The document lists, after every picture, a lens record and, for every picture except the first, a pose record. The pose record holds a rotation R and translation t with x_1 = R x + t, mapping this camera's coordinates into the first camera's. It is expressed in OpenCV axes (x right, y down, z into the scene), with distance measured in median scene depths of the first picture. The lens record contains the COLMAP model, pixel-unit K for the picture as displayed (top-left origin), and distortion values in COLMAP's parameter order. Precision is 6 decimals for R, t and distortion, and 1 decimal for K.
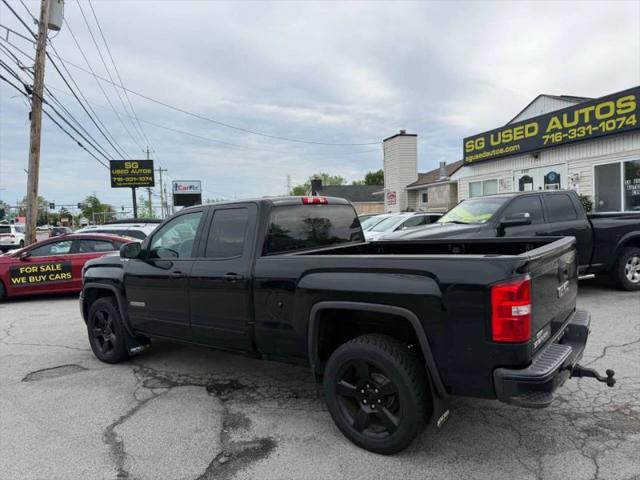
lens RADIAL K [[450.6, 0, 322.0], [0, 450.6, 241.5], [0, 0, 1]] dist [0.025516, -0.024524]
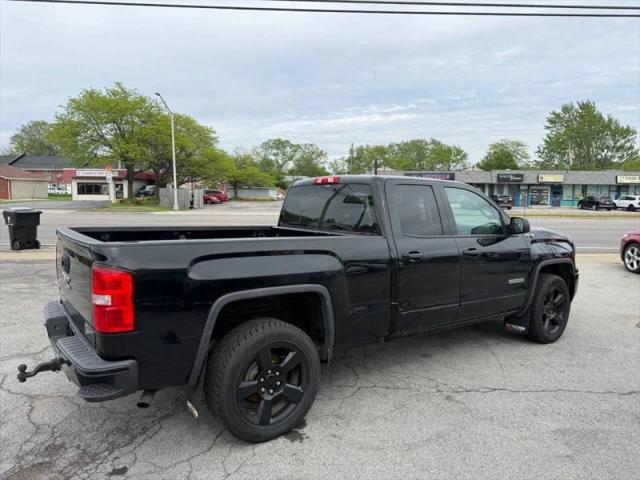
lens RADIAL K [[449.0, 0, 323.2], [0, 449.0, 242.7], [0, 0, 1]] dist [0.087772, -0.116037]
pose [[-0.282728, 0.130063, -0.950341, 0.424164], [-0.054796, 0.986956, 0.151377, -0.045475], [0.957634, 0.094873, -0.271913, 0.547888]]
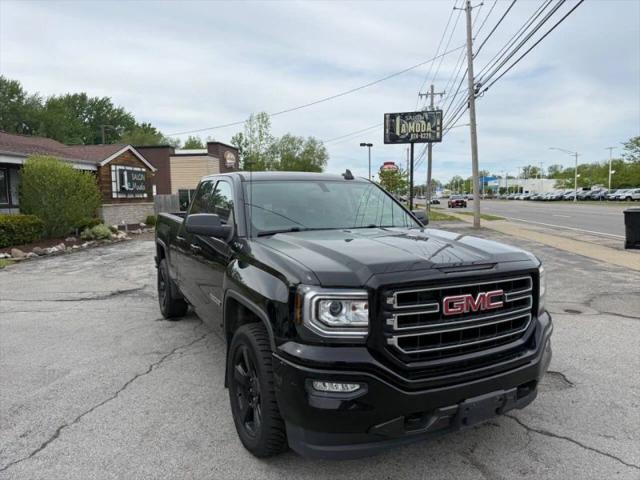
lens RADIAL K [[448.4, 0, 321.6], [0, 448.4, 247.6], [0, 0, 1]] dist [0.057712, -0.070260]
pose [[-0.902315, 0.000453, 0.431078, -0.290854], [0.068623, 0.987399, 0.142600, -0.031632], [-0.425581, 0.158252, -0.890975, 0.881216]]
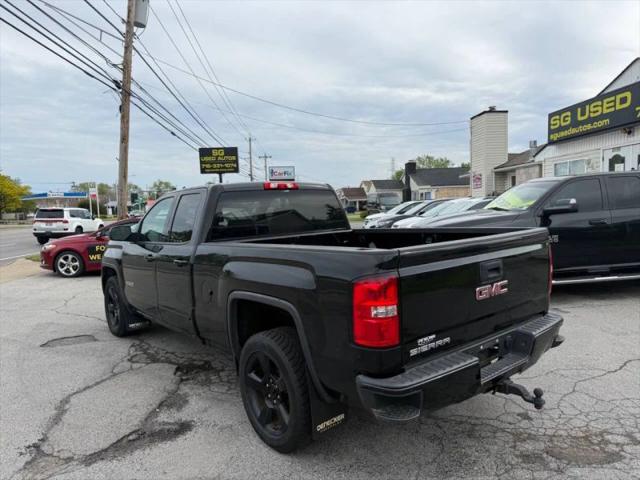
lens RADIAL K [[448.4, 0, 321.6], [0, 448.4, 247.6], [0, 0, 1]] dist [0.057712, -0.070260]
pose [[0.973151, 0.027705, -0.228494, 0.128947], [-0.016813, 0.998634, 0.049478, -0.003460], [0.229552, -0.044308, 0.972287, 0.032319]]
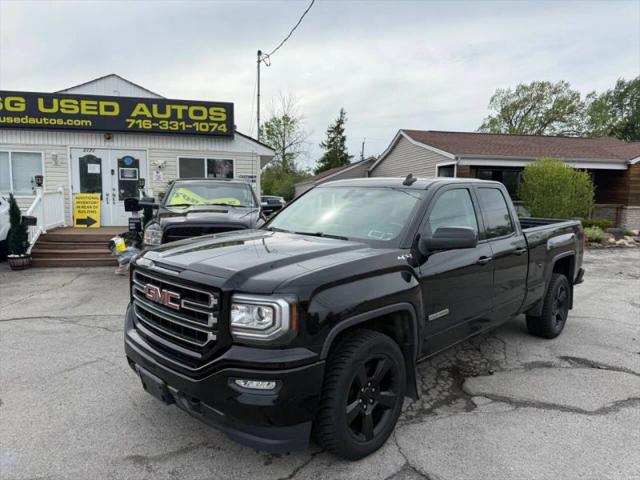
lens RADIAL K [[448.4, 0, 321.6], [0, 448.4, 247.6], [0, 0, 1]] dist [0.057712, -0.070260]
pose [[0.118651, -0.076154, 0.990011, -0.519819], [0.032993, 0.996806, 0.072722, -0.010365], [-0.992388, 0.024035, 0.120784, 0.512596]]
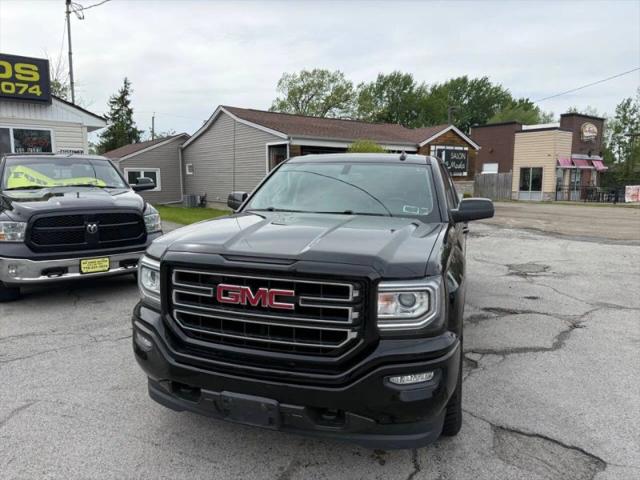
lens RADIAL K [[449.0, 0, 323.2], [0, 449.0, 242.7], [0, 0, 1]] dist [0.087772, -0.116037]
pose [[-0.337443, -0.099966, 0.936023, -0.476705], [0.058860, 0.990159, 0.126967, -0.016387], [-0.939504, 0.097938, -0.328238, 0.679818]]
